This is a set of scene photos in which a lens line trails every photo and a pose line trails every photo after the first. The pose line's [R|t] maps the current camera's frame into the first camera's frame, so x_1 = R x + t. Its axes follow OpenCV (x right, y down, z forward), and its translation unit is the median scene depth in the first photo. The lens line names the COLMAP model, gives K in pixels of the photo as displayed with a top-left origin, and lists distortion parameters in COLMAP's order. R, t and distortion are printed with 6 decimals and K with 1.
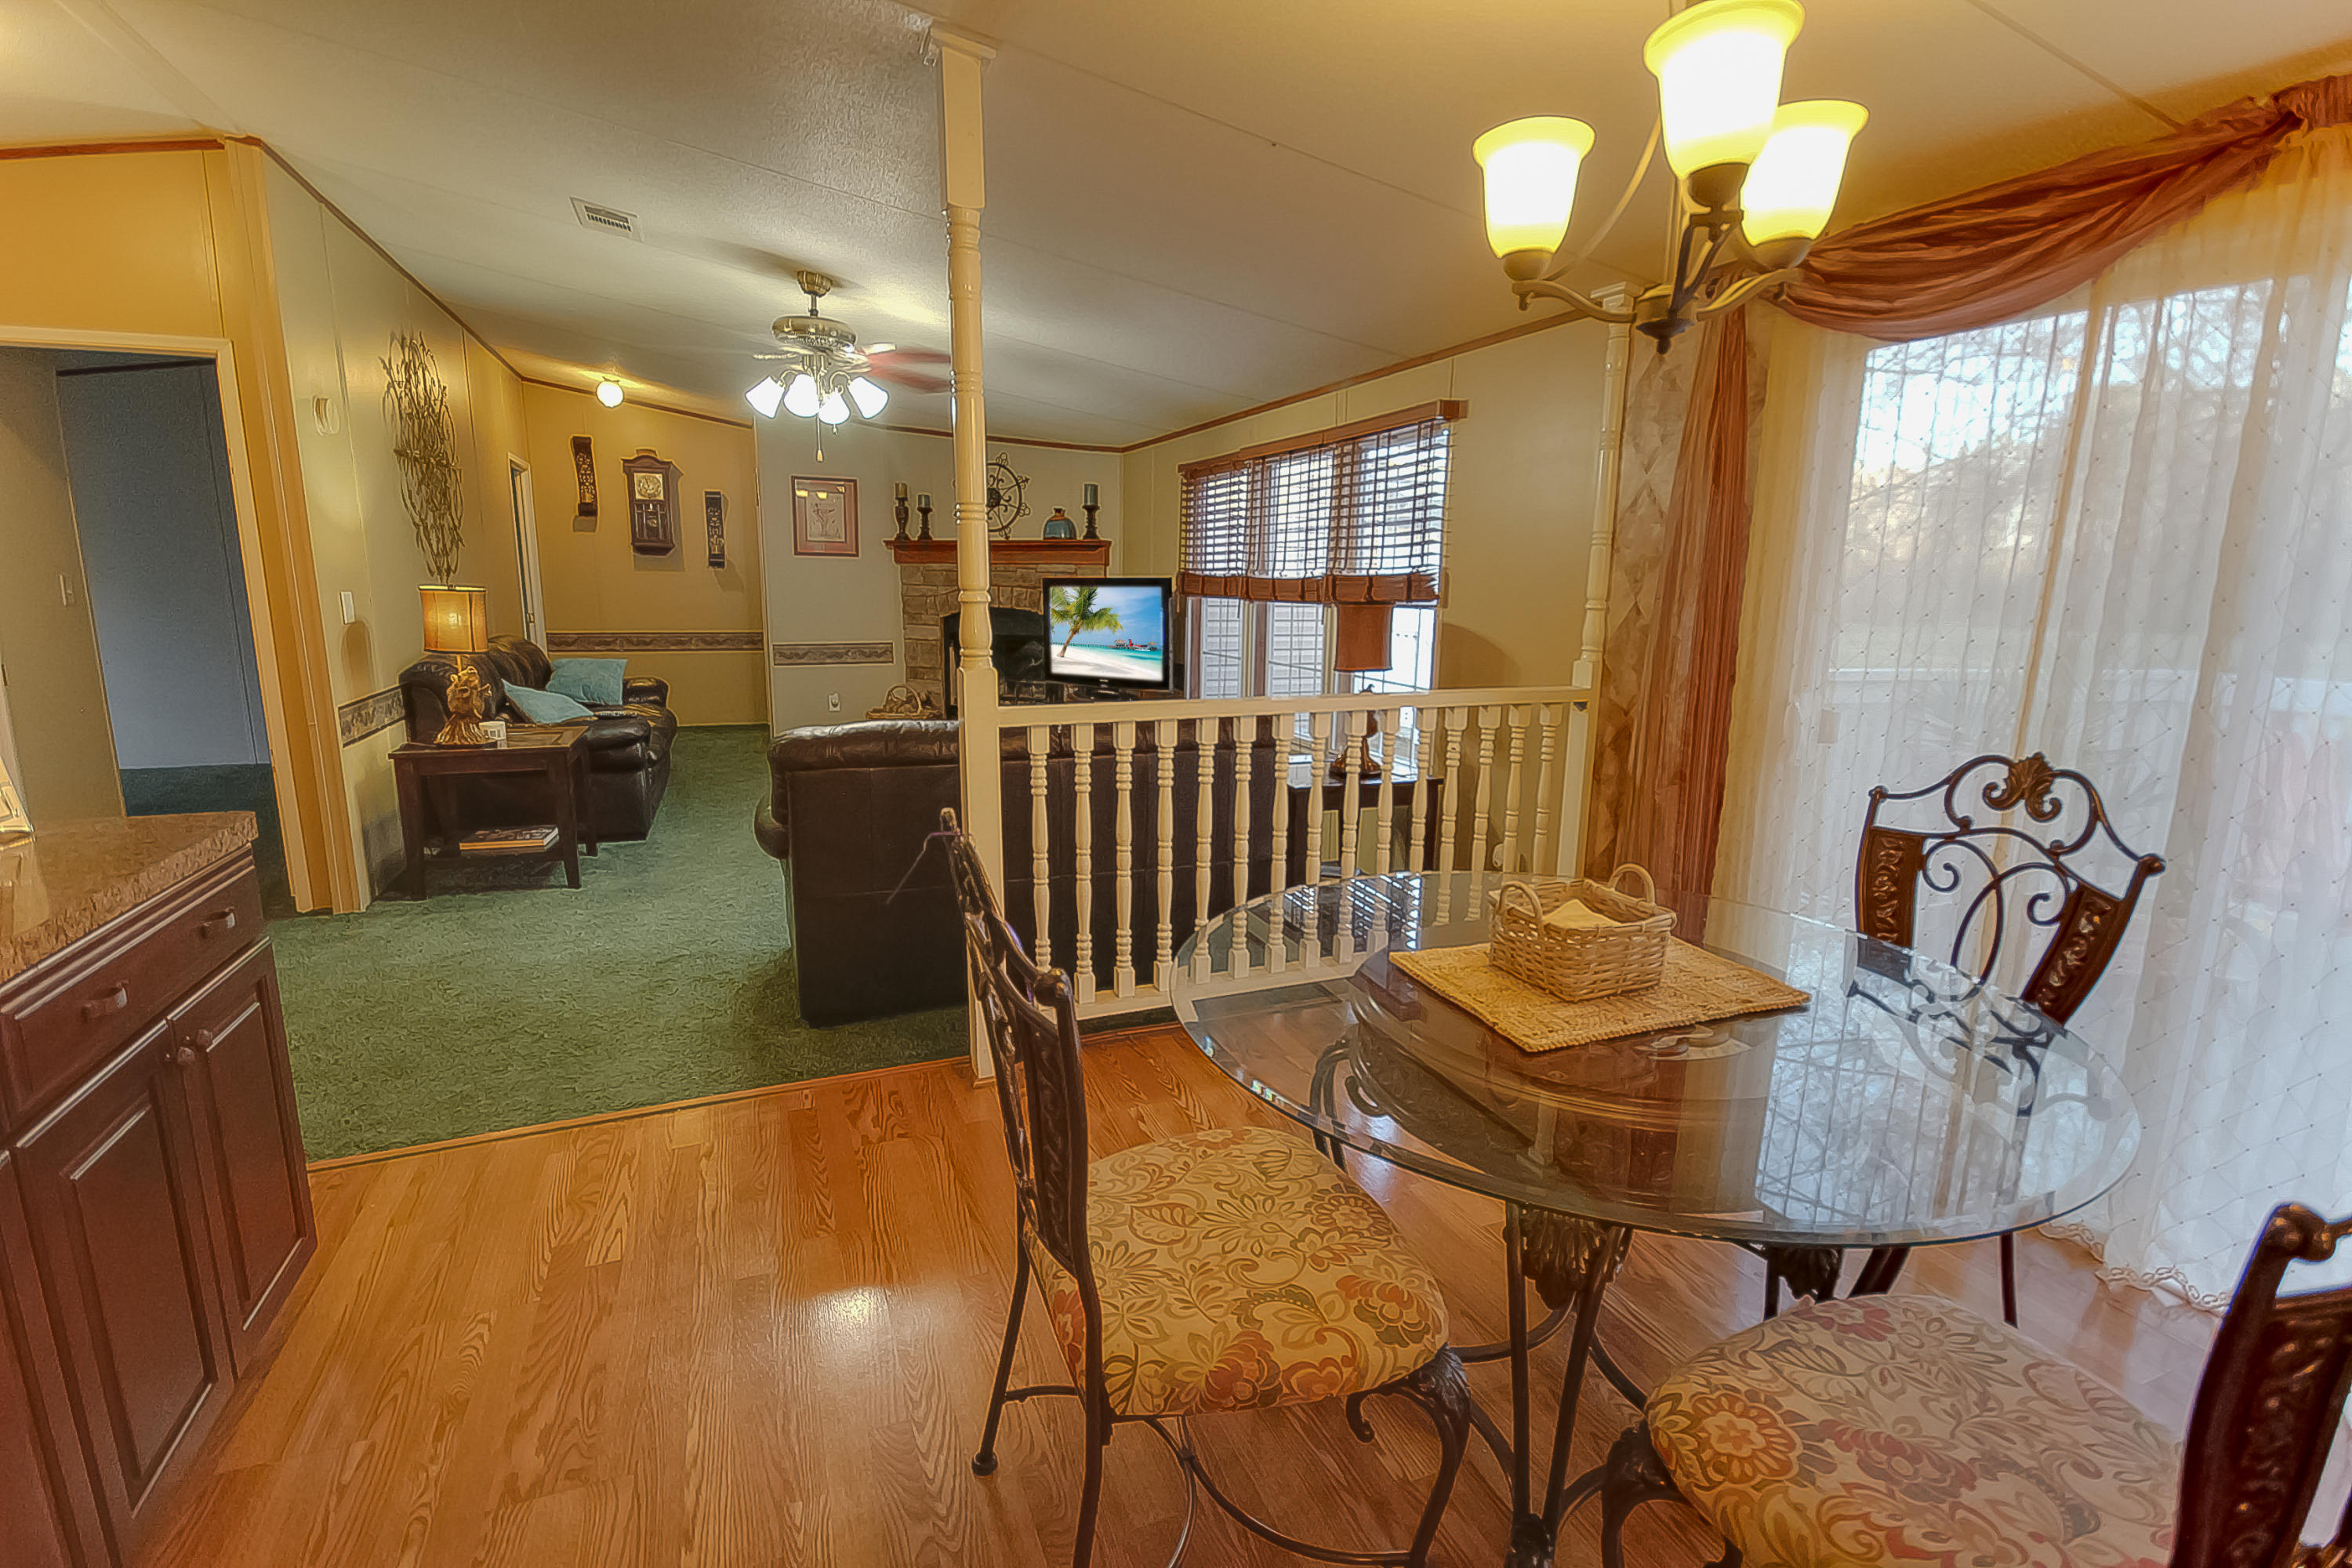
lens RADIAL K [[1073.4, 0, 1188.6], [0, 1073.4, 786.1], [0, 0, 1]] dist [-0.009187, -0.001733]
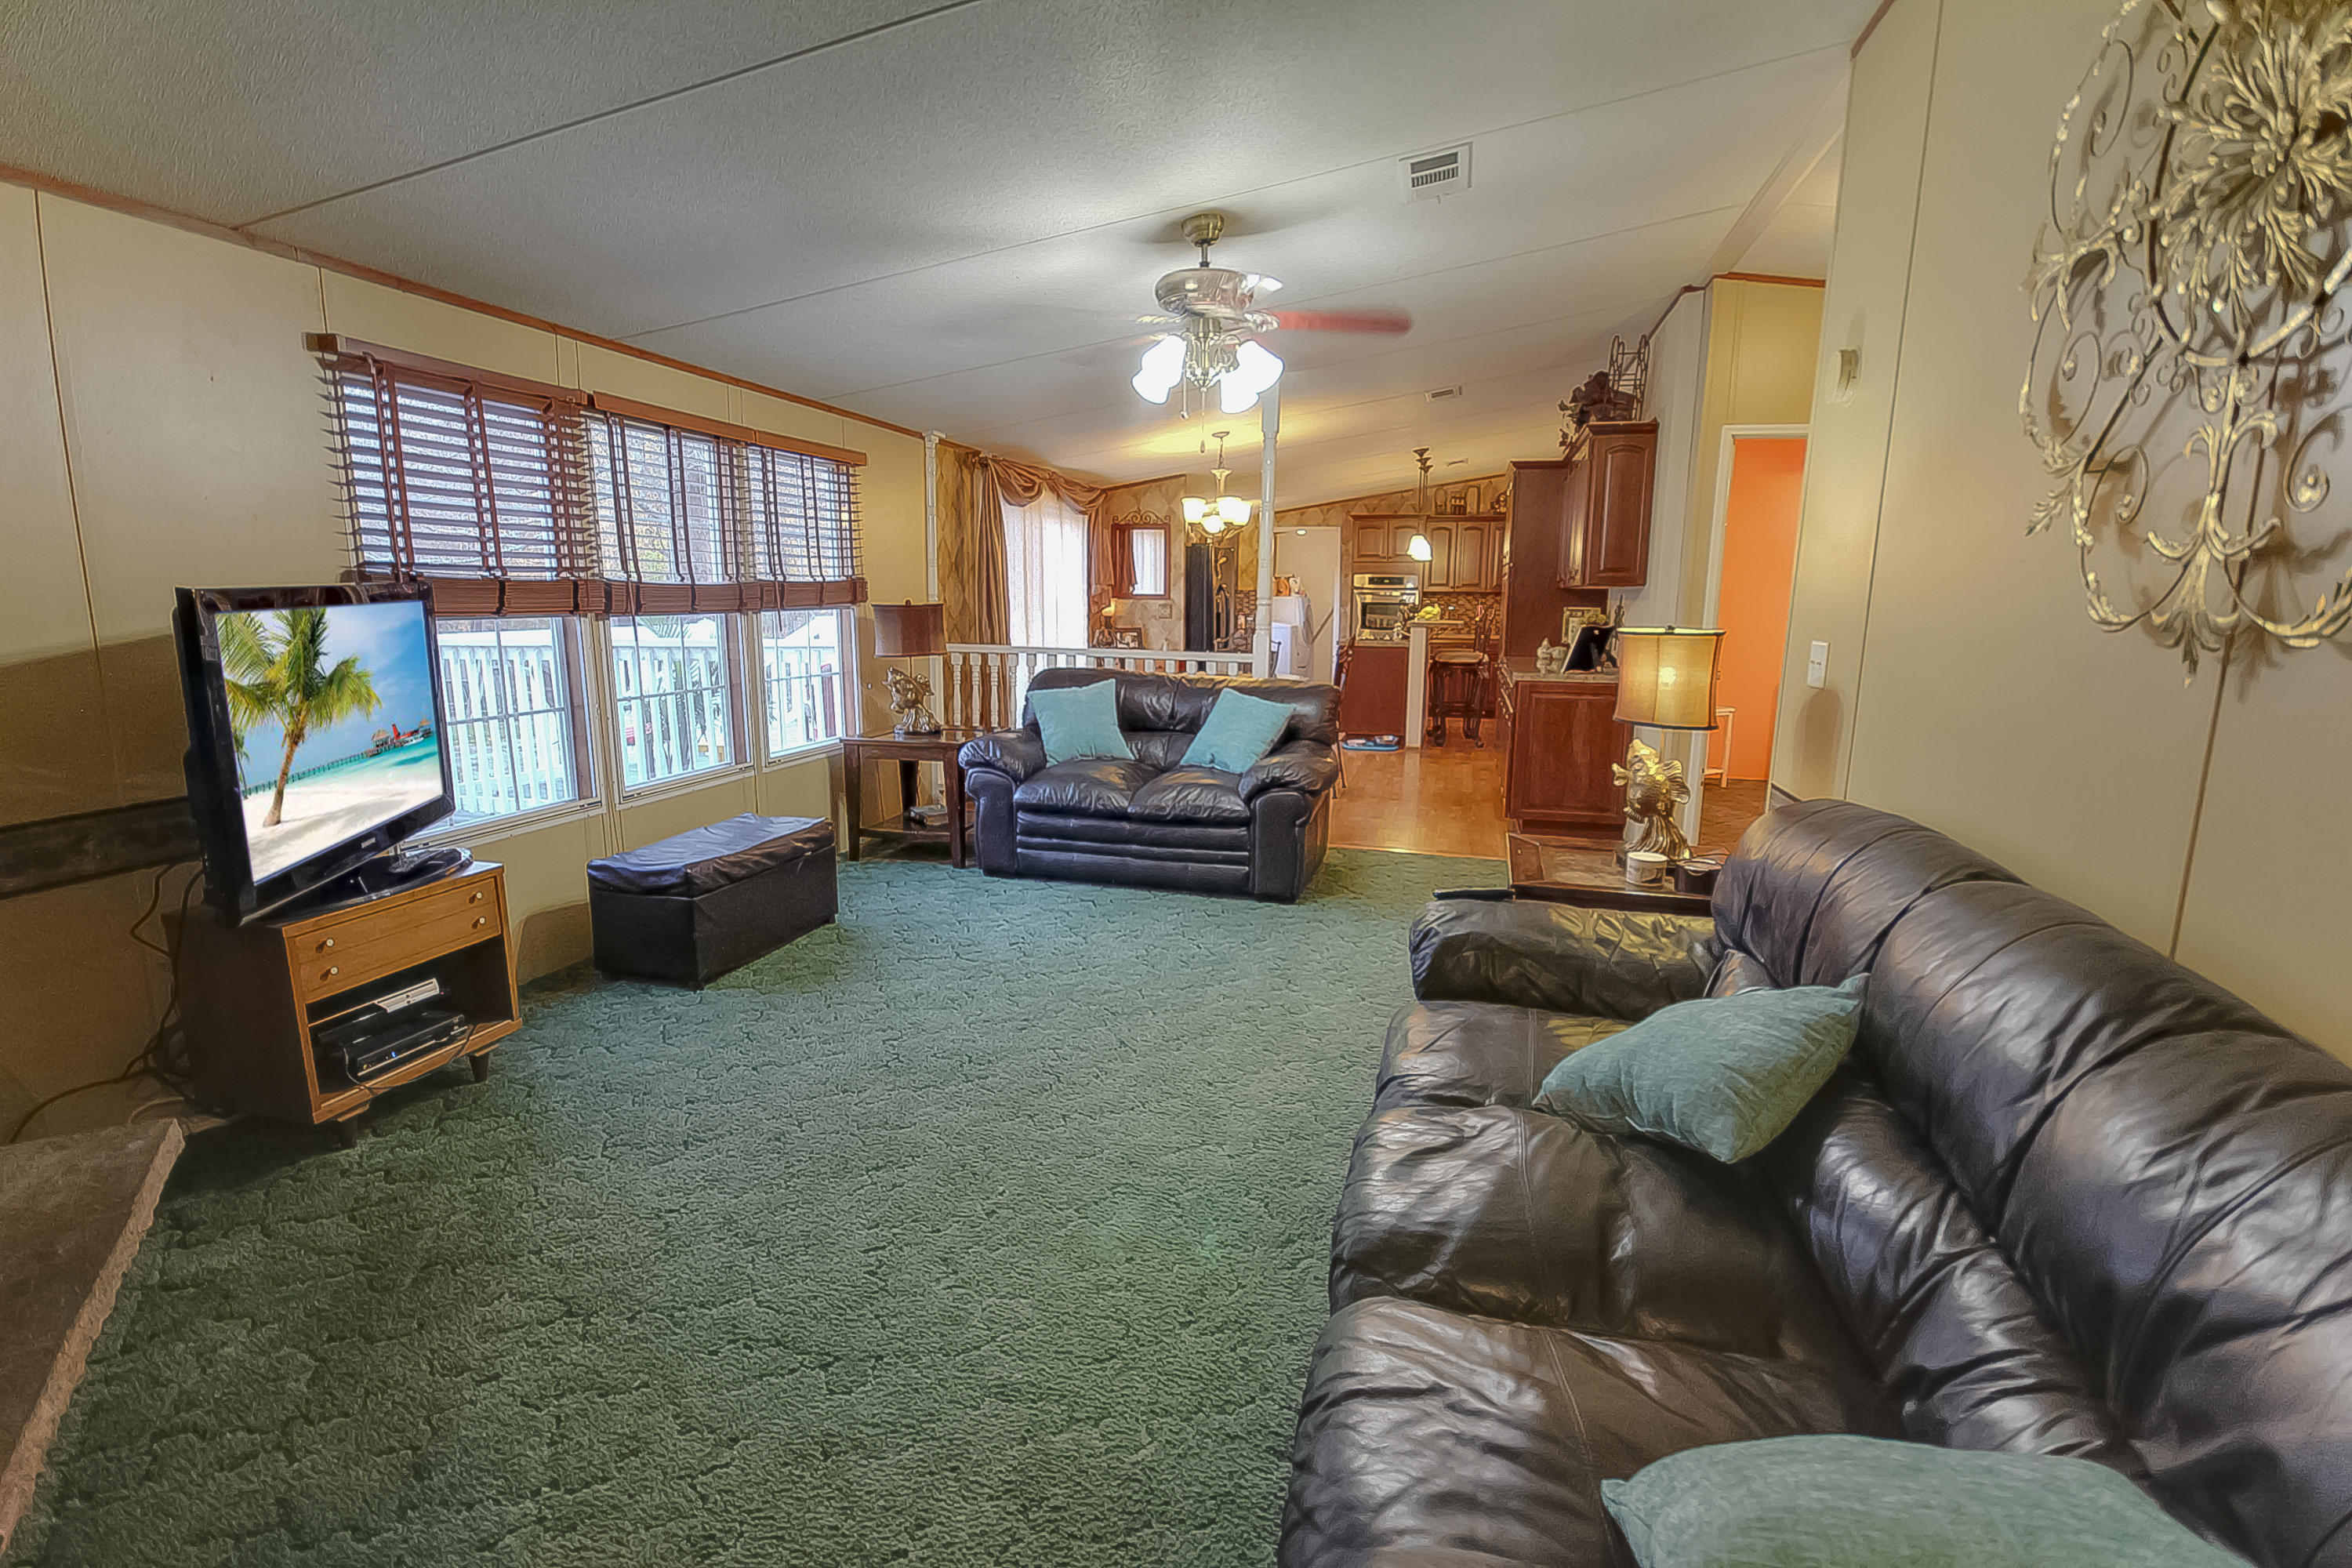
lens RADIAL K [[1073.4, 0, 1170.8], [0, 1073.4, 764.2], [0, 0, 1]] dist [-0.009187, -0.001733]
pose [[-0.787682, -0.117971, 0.604682, -0.586074], [0.100706, 0.943639, 0.315284, -0.234781], [-0.607796, 0.309238, -0.731407, 1.175849]]
